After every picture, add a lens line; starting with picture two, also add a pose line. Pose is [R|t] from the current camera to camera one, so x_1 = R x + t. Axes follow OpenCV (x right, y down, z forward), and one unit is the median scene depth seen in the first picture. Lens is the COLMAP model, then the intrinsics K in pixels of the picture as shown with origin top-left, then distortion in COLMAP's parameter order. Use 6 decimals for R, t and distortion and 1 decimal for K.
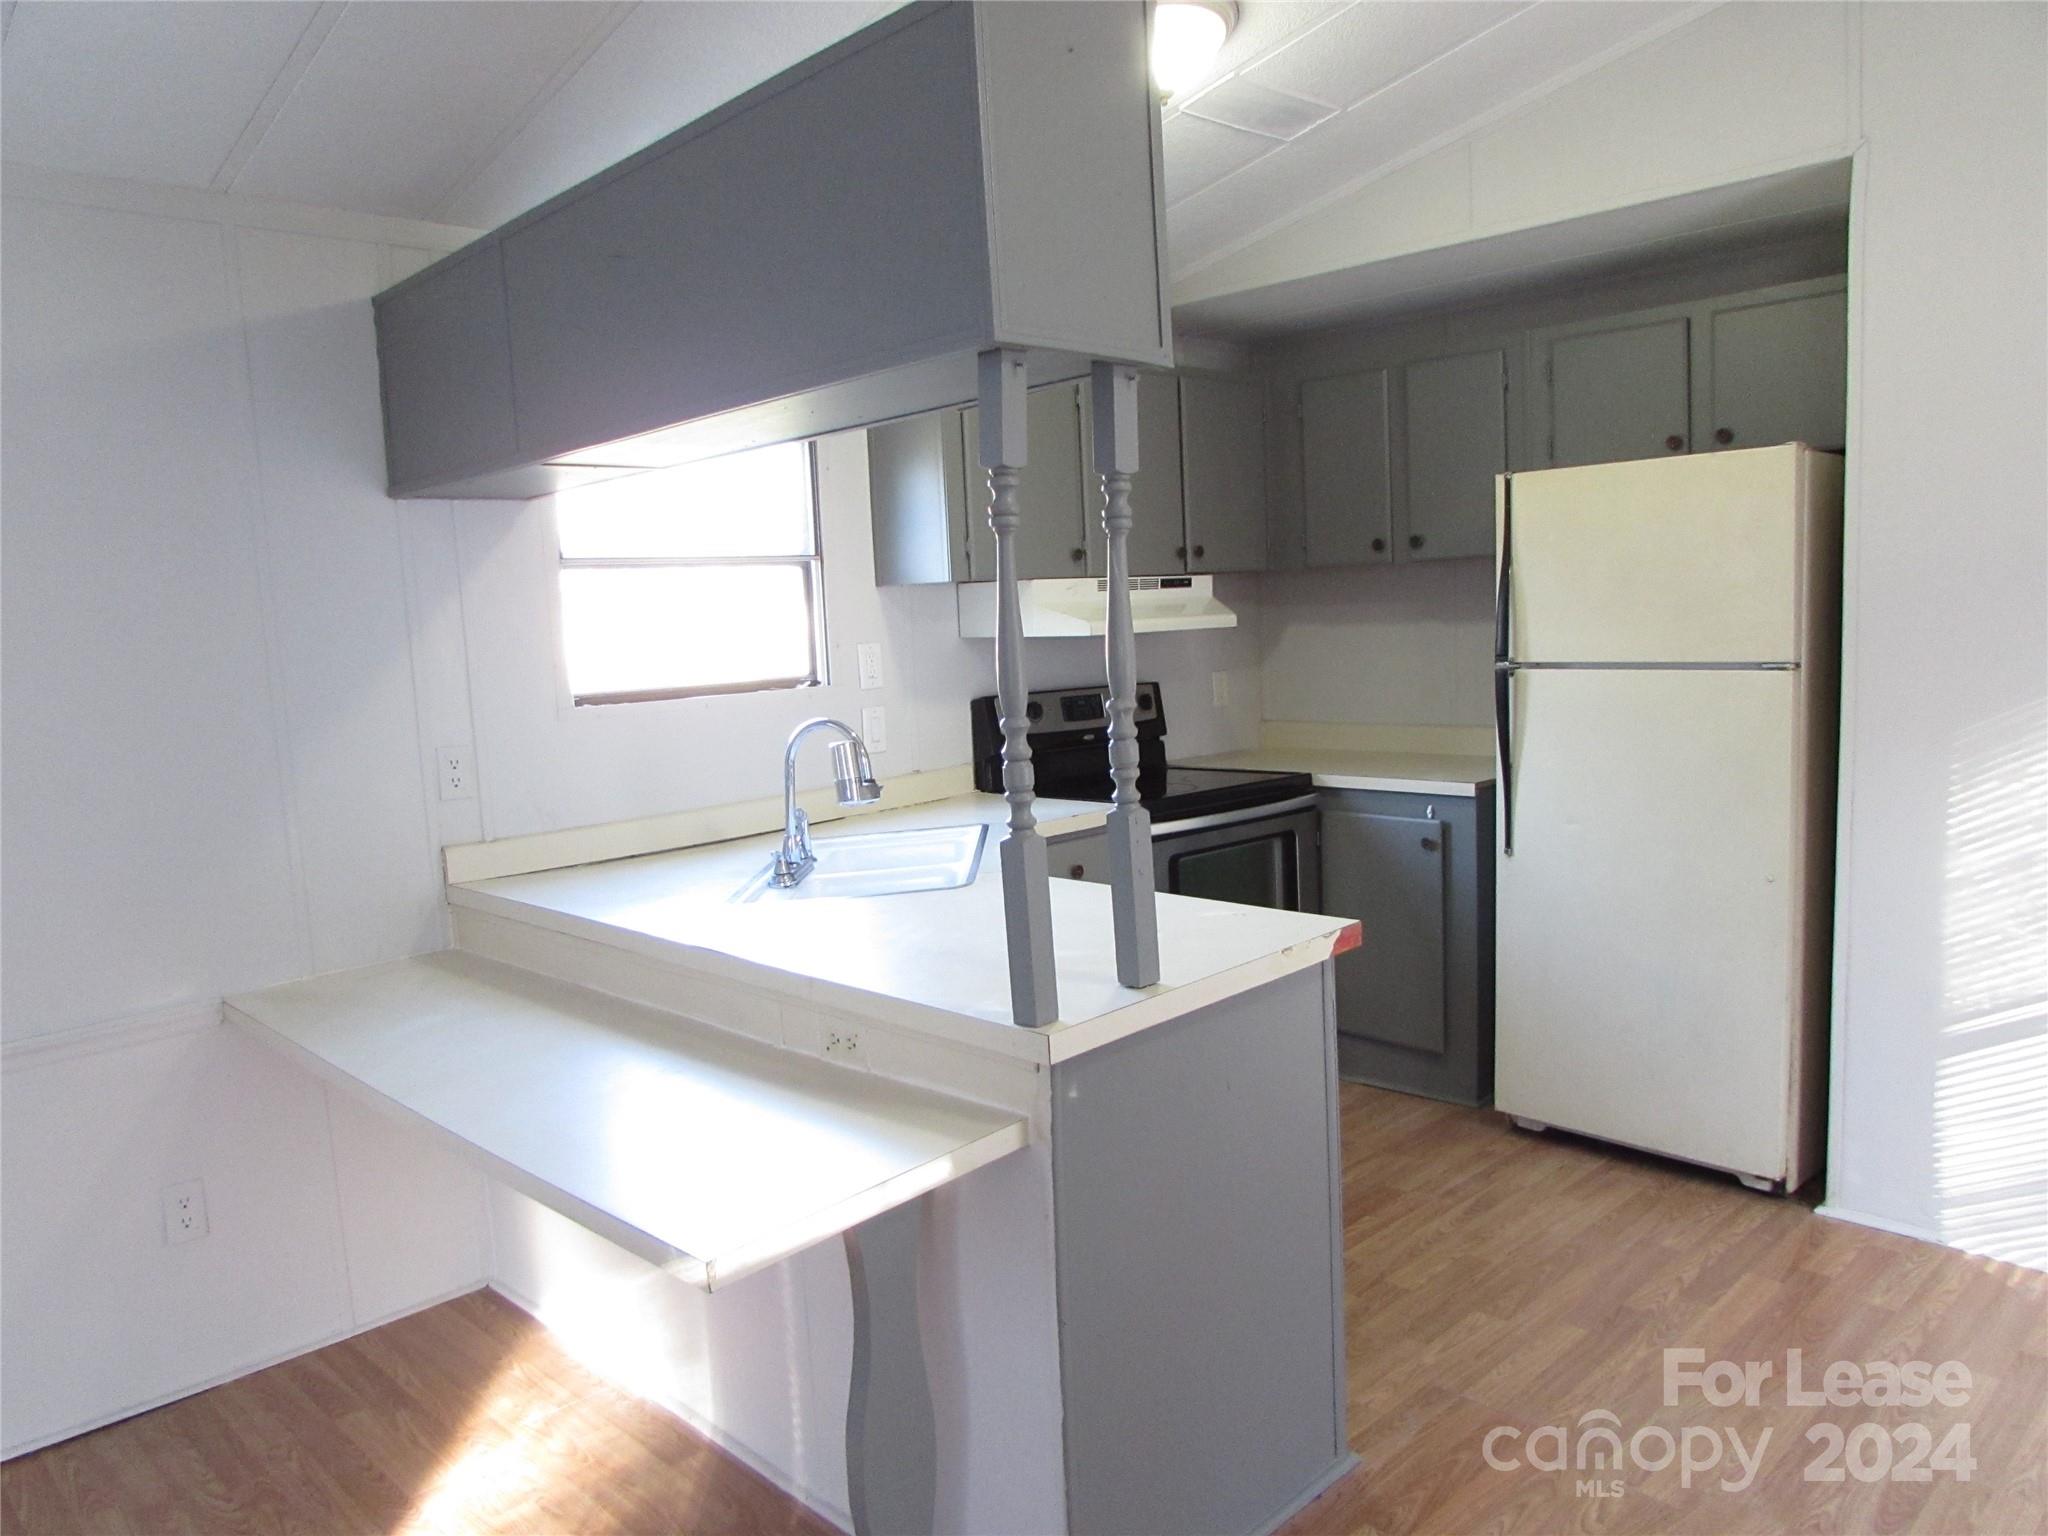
lens RADIAL K [[1445.6, 0, 1024.7], [0, 1445.6, 767.8], [0, 0, 1]] dist [0.003394, -0.001054]
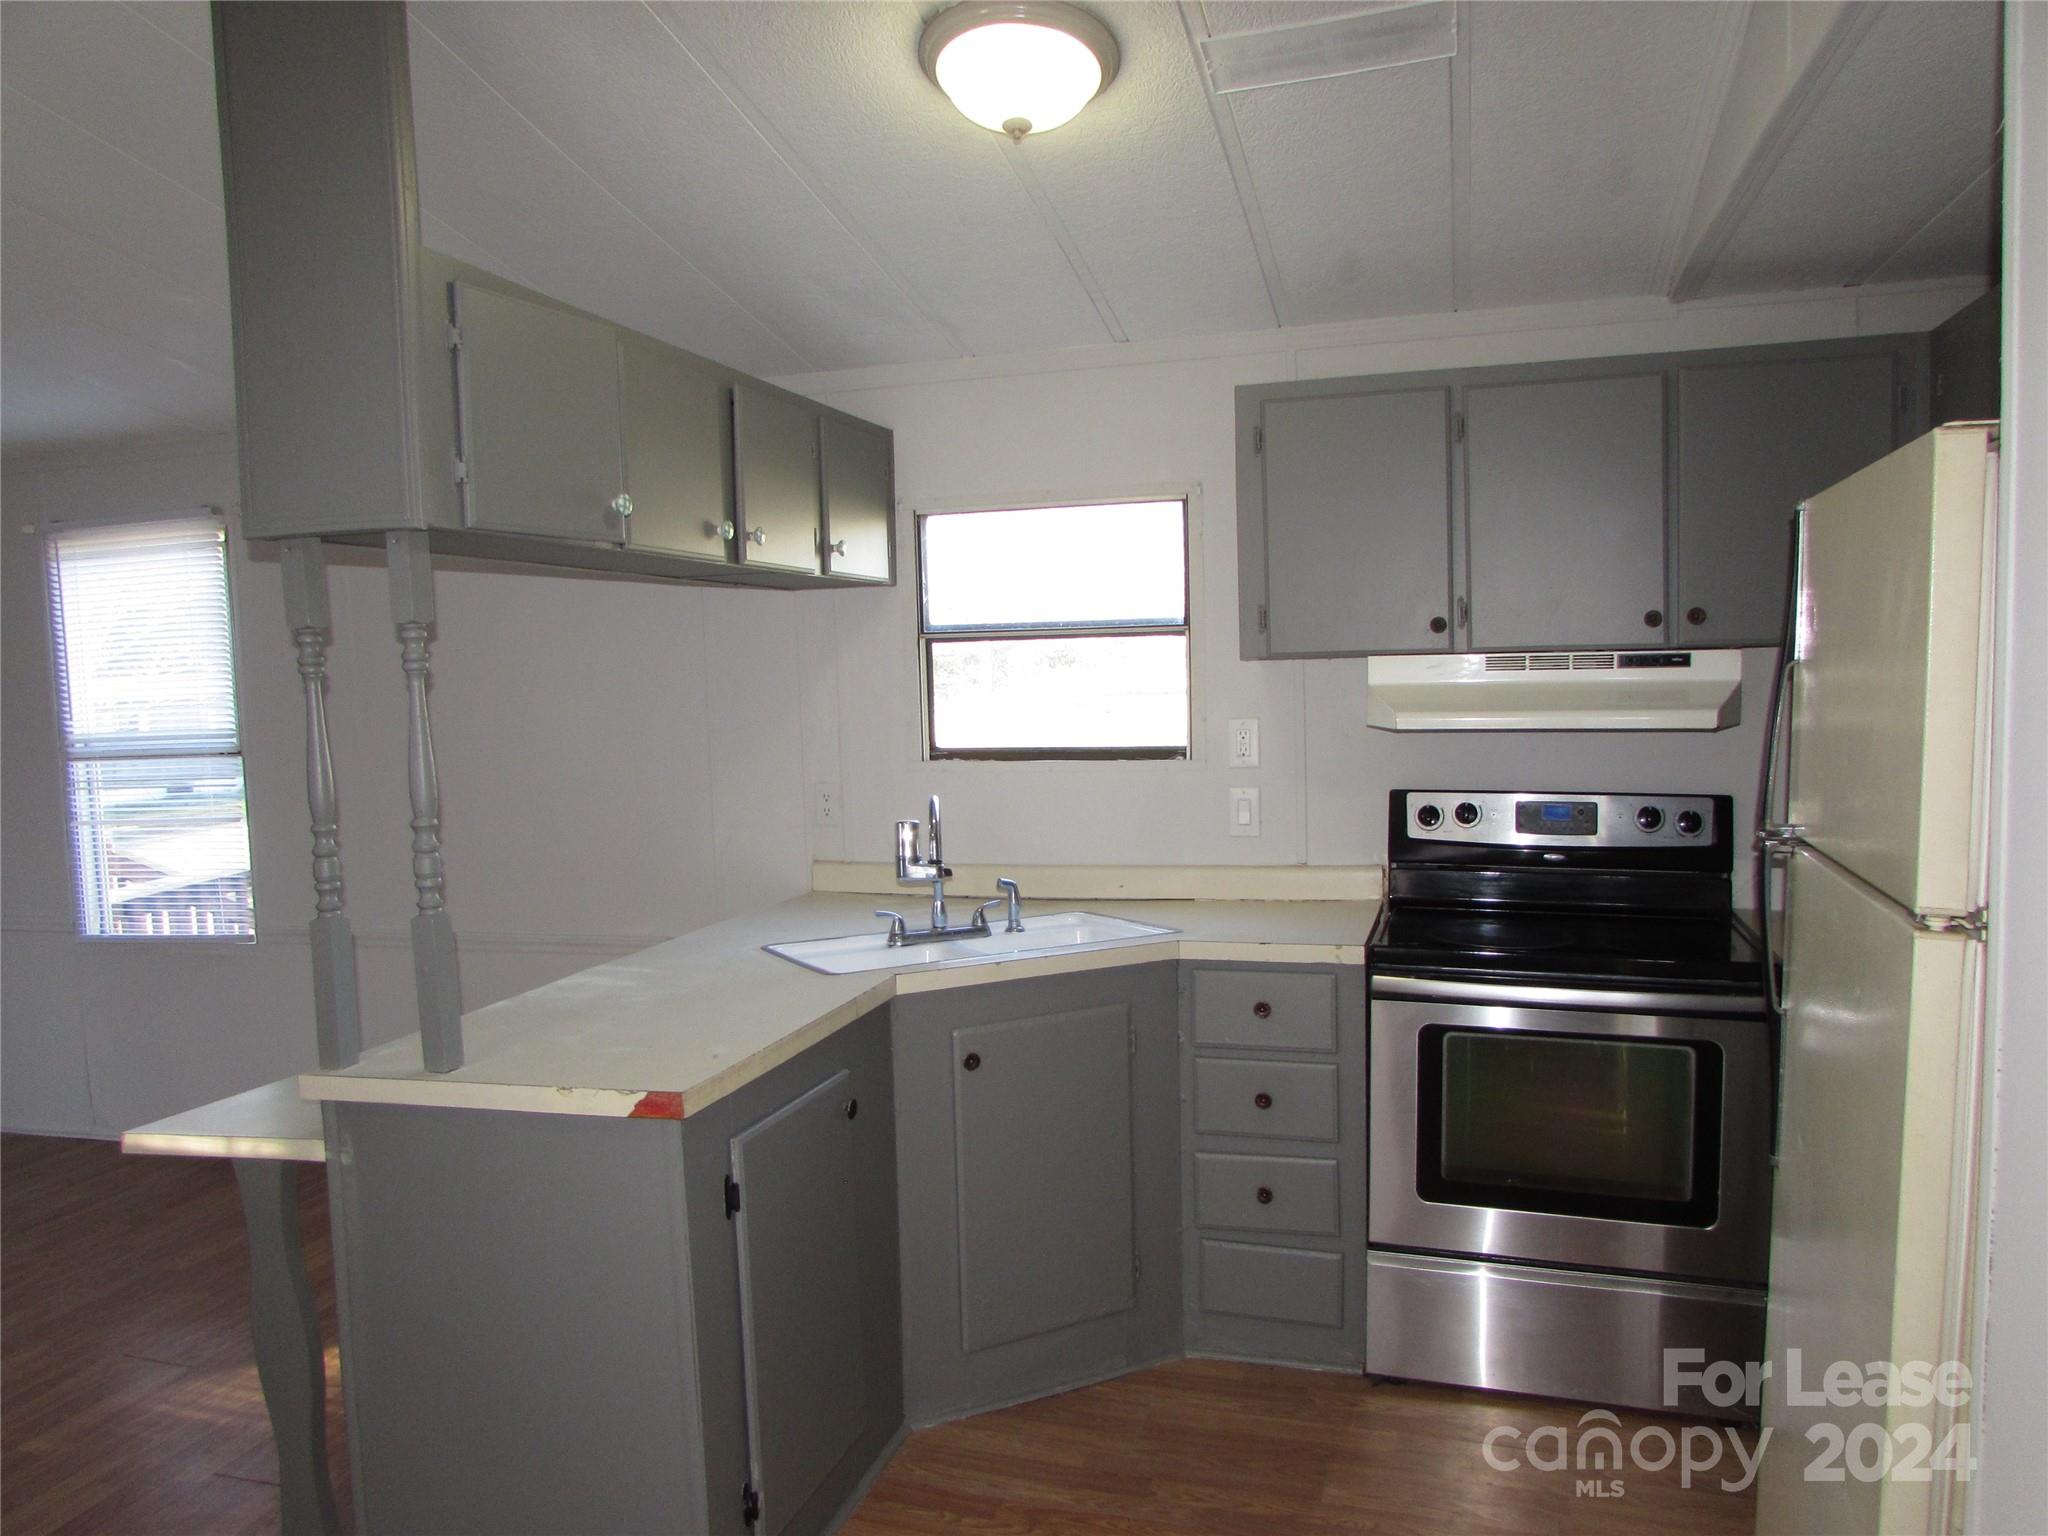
lens RADIAL K [[1445.6, 0, 1023.8], [0, 1445.6, 778.5], [0, 0, 1]] dist [0.003394, -0.001054]
pose [[0.479211, 0.113745, -0.870298, 0.583260], [-0.089404, 0.992735, 0.080519, -0.101008], [0.873134, 0.039223, 0.485899, 0.394945]]
